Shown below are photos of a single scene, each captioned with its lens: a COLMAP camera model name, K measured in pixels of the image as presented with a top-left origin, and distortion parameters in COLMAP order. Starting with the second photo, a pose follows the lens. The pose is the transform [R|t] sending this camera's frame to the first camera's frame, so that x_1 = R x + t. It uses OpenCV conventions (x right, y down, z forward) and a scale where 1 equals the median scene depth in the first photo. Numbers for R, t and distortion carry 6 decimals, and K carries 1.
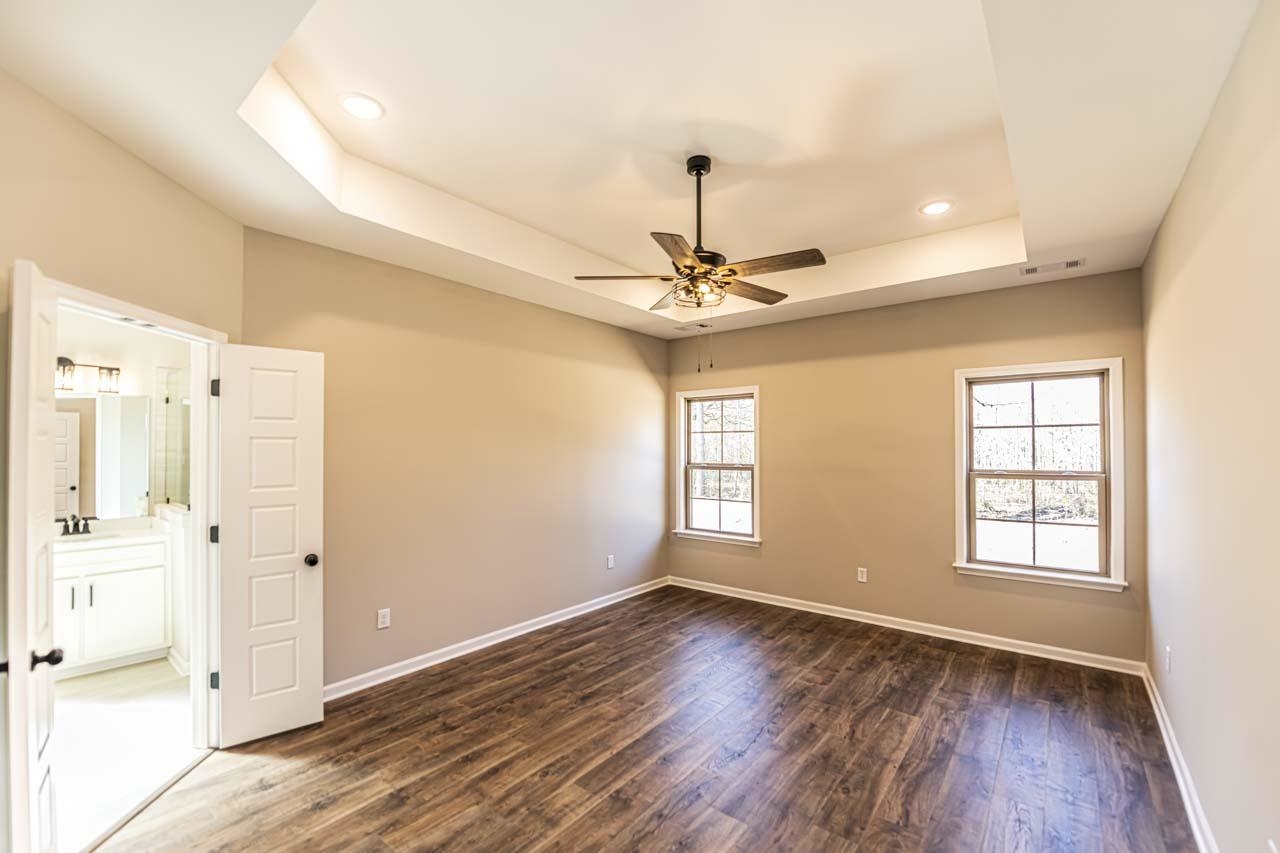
lens RADIAL K [[549.3, 0, 641.7], [0, 549.3, 436.7], [0, 0, 1]] dist [-0.014776, -0.000032]
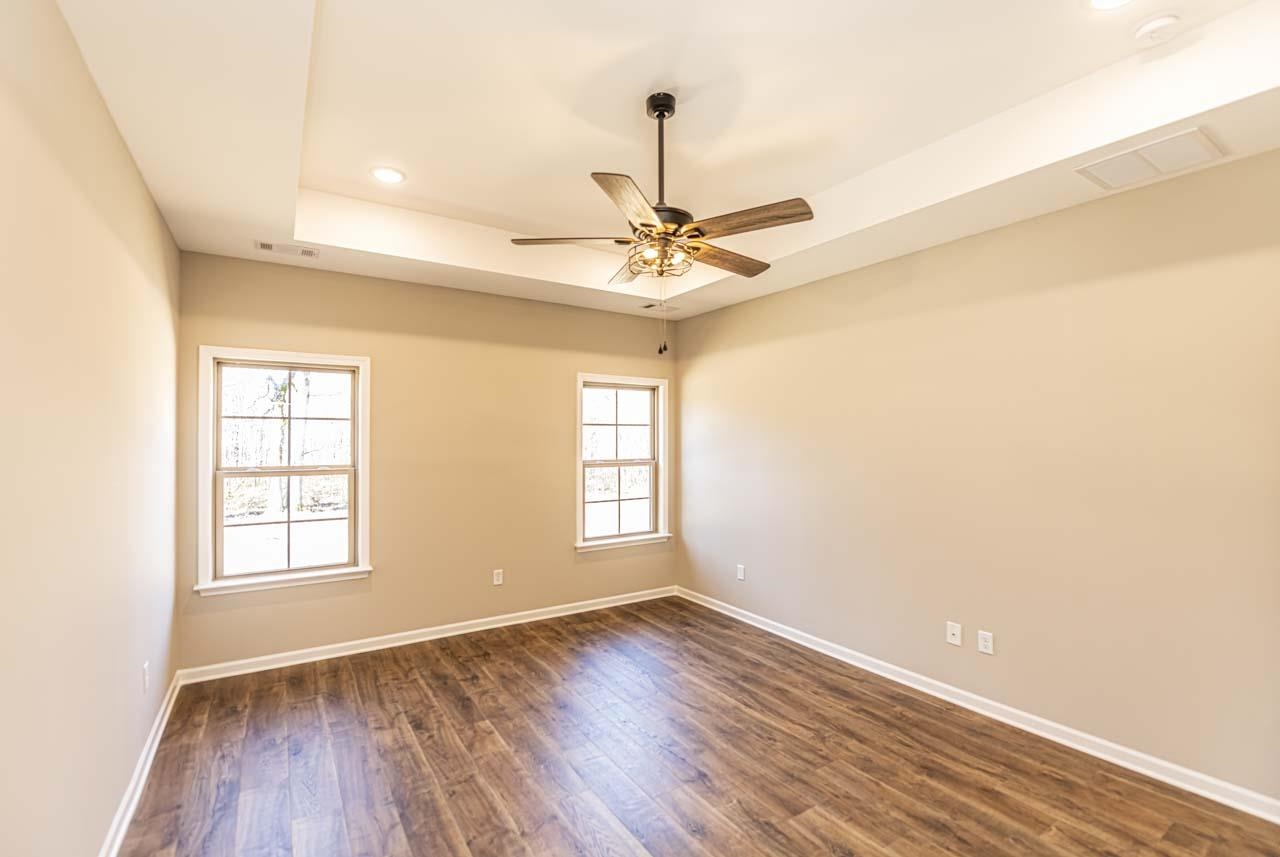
lens RADIAL K [[564.6, 0, 640.0], [0, 564.6, 428.5], [0, 0, 1]] dist [-0.000218, -0.012273]
pose [[0.292481, 0.015800, 0.956141, -0.534508], [-0.023150, 0.999687, -0.009438, 0.000611], [-0.955991, -0.019374, 0.292756, 0.569488]]
